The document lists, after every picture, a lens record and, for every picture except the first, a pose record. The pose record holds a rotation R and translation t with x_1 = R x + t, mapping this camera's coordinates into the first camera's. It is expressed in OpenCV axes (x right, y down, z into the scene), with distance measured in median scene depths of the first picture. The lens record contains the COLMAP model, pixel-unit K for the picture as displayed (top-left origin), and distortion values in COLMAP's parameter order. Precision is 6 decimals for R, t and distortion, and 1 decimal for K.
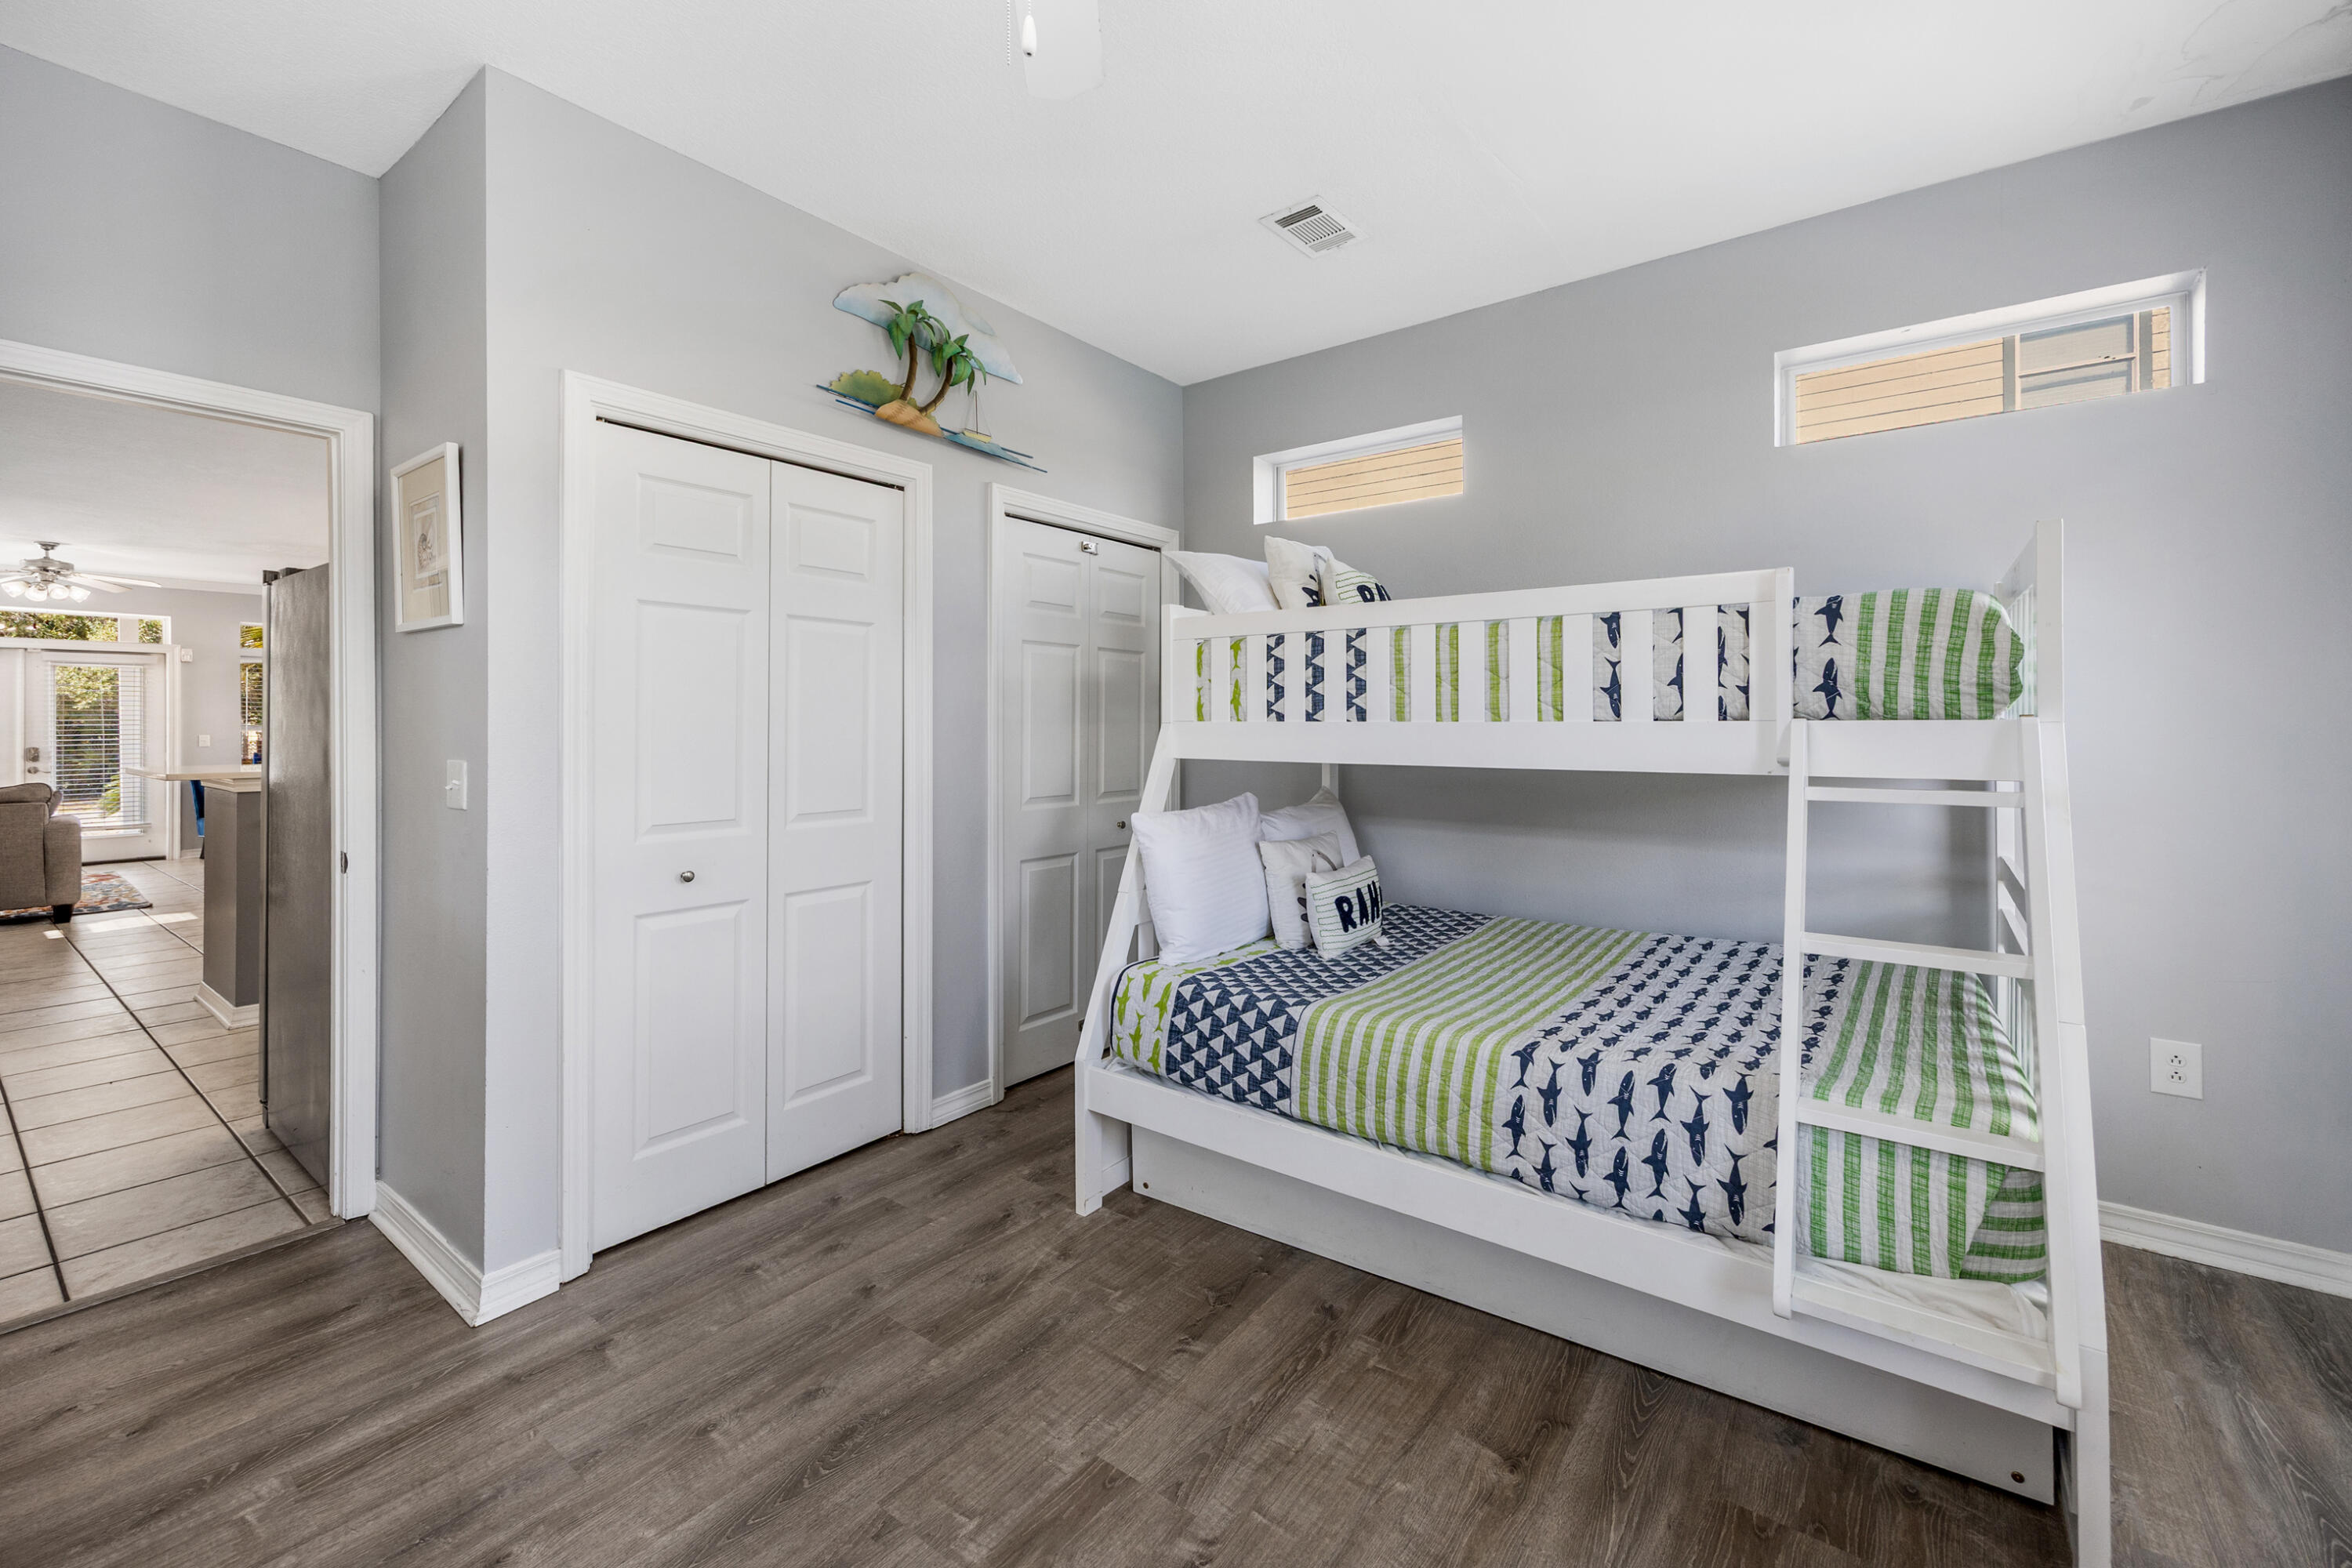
lens RADIAL K [[972.4, 0, 1166.7], [0, 972.4, 717.1], [0, 0, 1]] dist [0.003131, 0.000154]
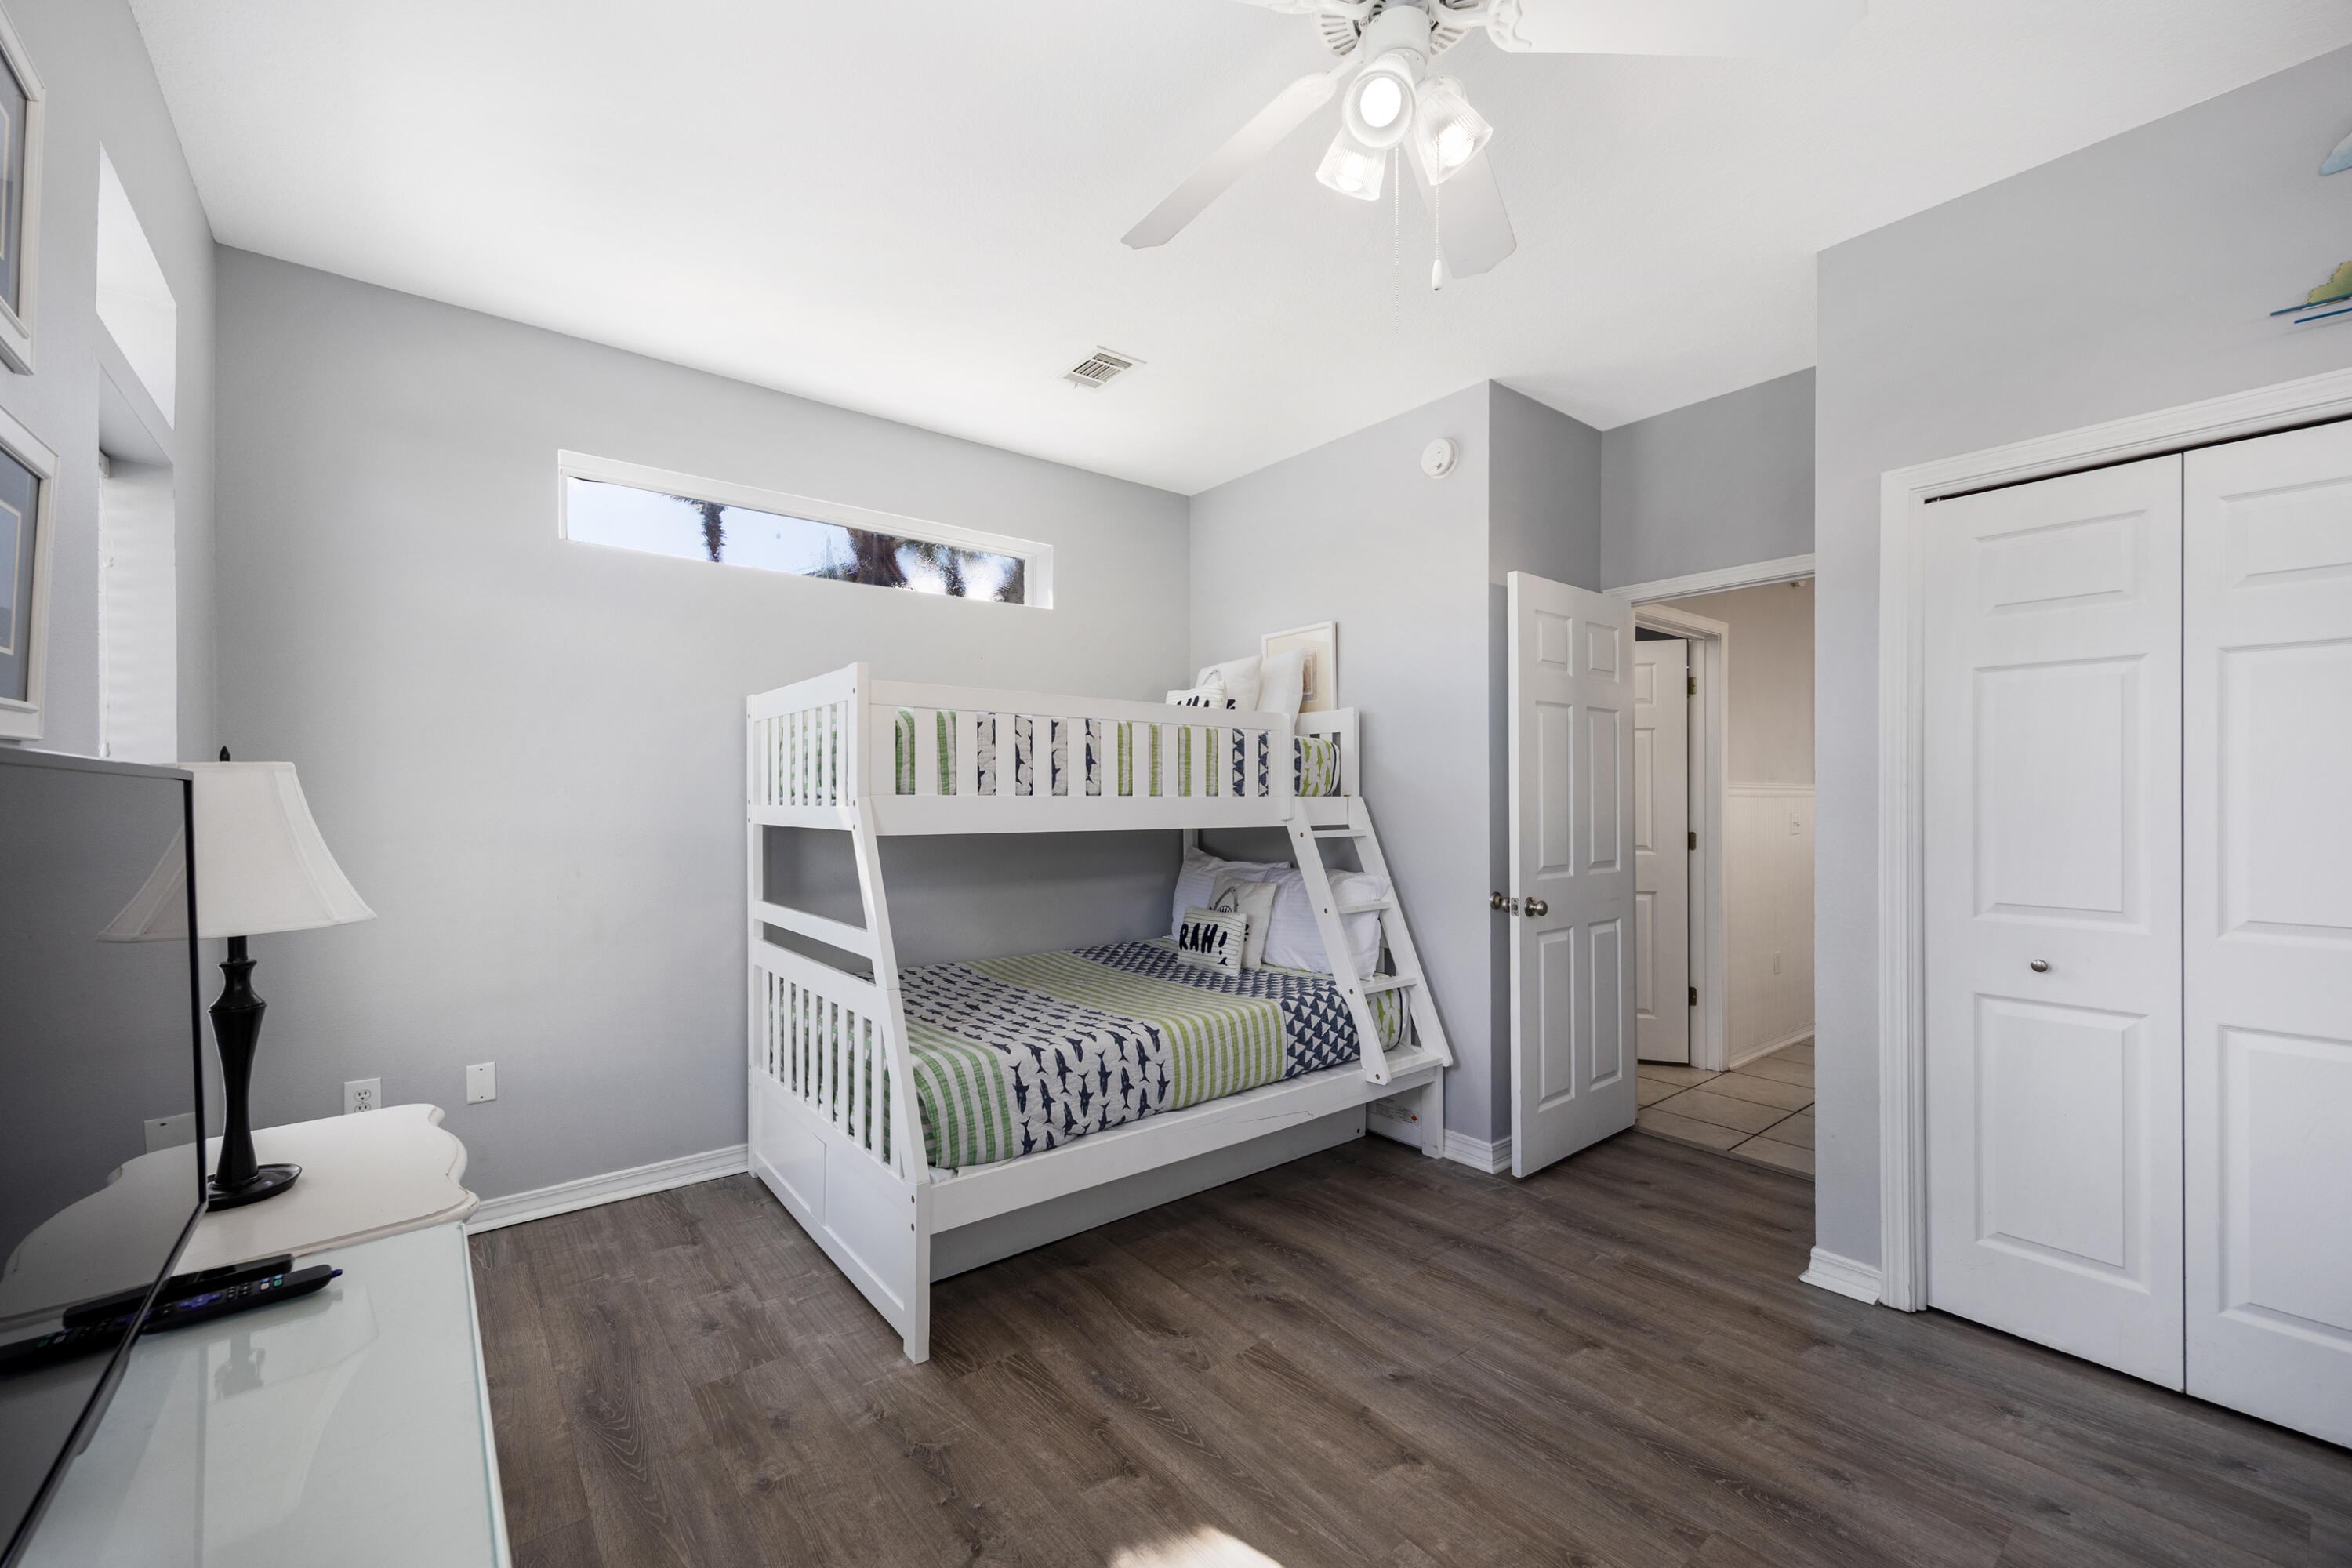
lens RADIAL K [[896.7, 0, 1171.8], [0, 896.7, 794.1], [0, 0, 1]] dist [-0.003163, 0.000384]
pose [[-0.231343, -0.001023, -0.972872, 0.659547], [0.006944, 0.999972, -0.002702, 0.002017], [0.972848, -0.007380, -0.231329, 0.546305]]
